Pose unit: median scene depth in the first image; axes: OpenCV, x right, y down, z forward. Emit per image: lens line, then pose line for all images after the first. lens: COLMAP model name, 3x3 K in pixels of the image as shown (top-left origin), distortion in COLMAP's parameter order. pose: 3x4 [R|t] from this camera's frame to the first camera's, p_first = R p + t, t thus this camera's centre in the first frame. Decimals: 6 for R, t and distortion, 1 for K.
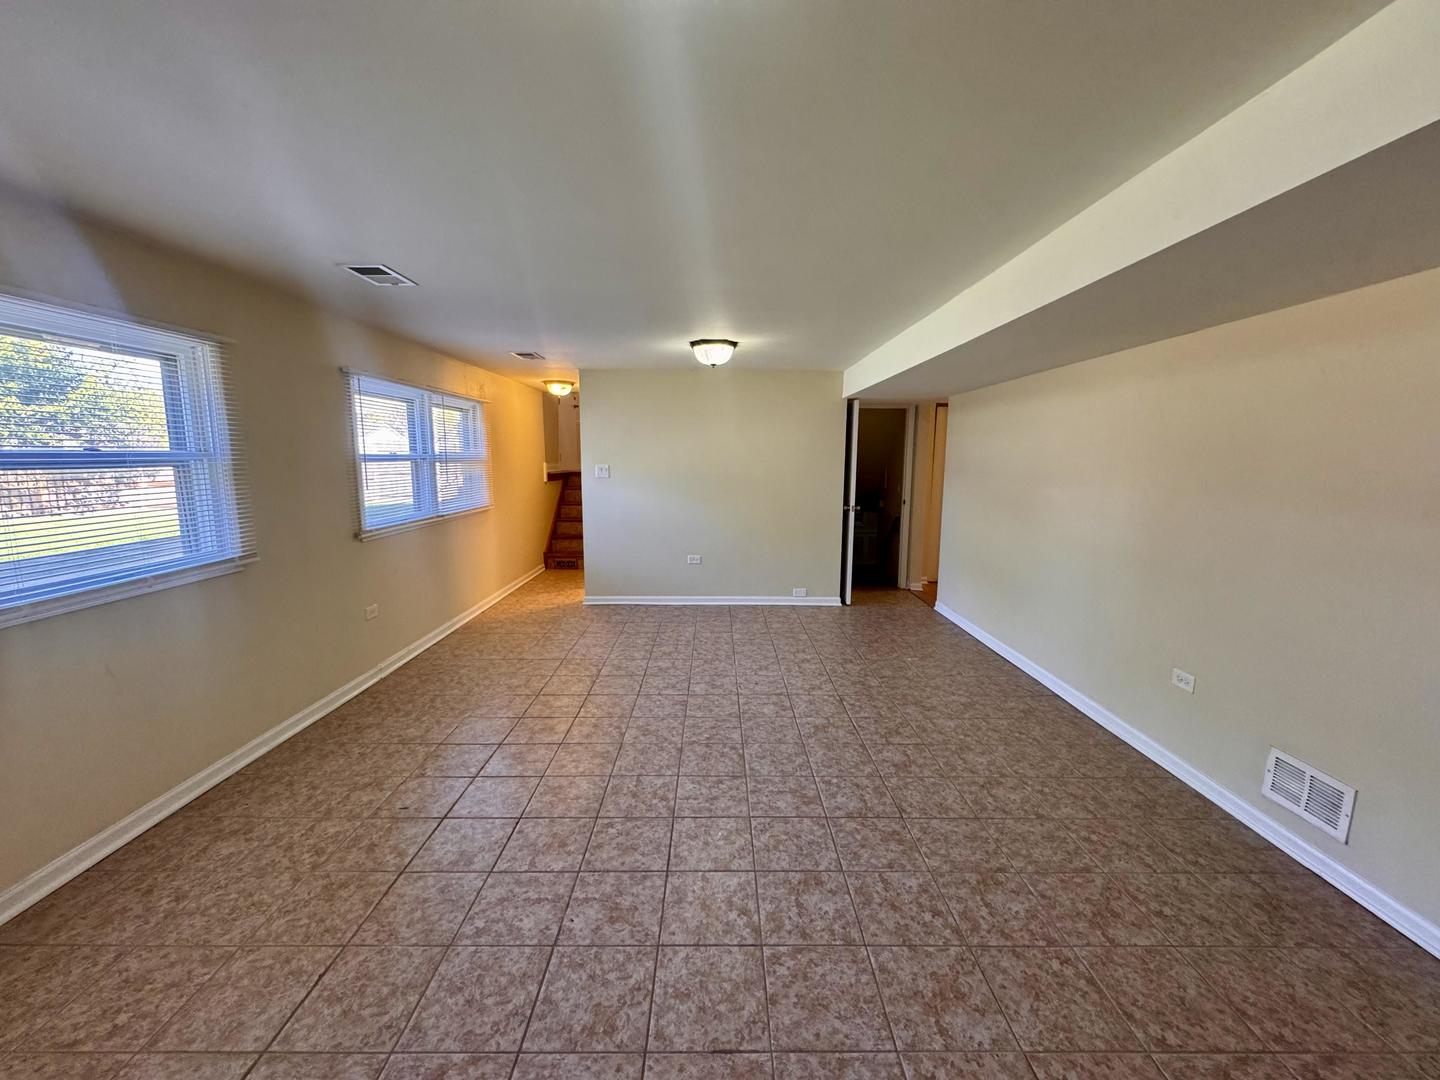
lens RADIAL K [[575.8, 0, 719.2], [0, 575.8, 539.0], [0, 0, 1]] dist [0.000483, 0.000220]
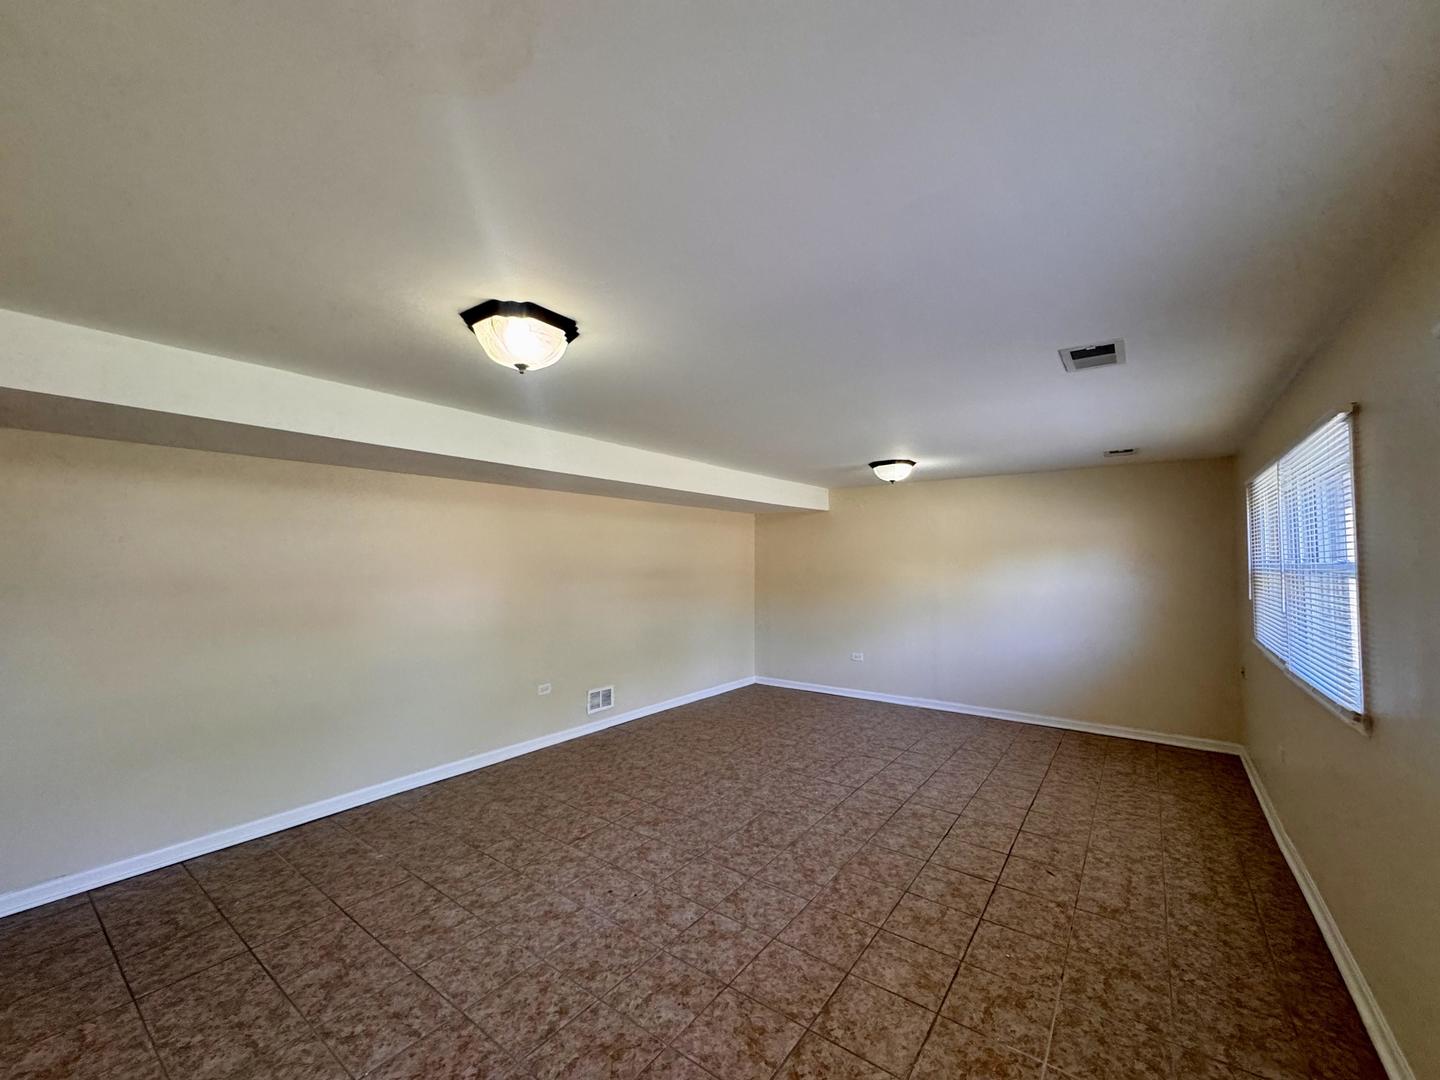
lens RADIAL K [[575.8, 0, 719.1], [0, 575.8, 541.1], [0, 0, 1]] dist [0.000483, 0.000220]
pose [[-0.801785, 0.013028, 0.597470, -0.583342], [0.078980, 0.993303, 0.084329, -0.270329], [-0.592370, 0.114802, -0.797445, 1.828728]]
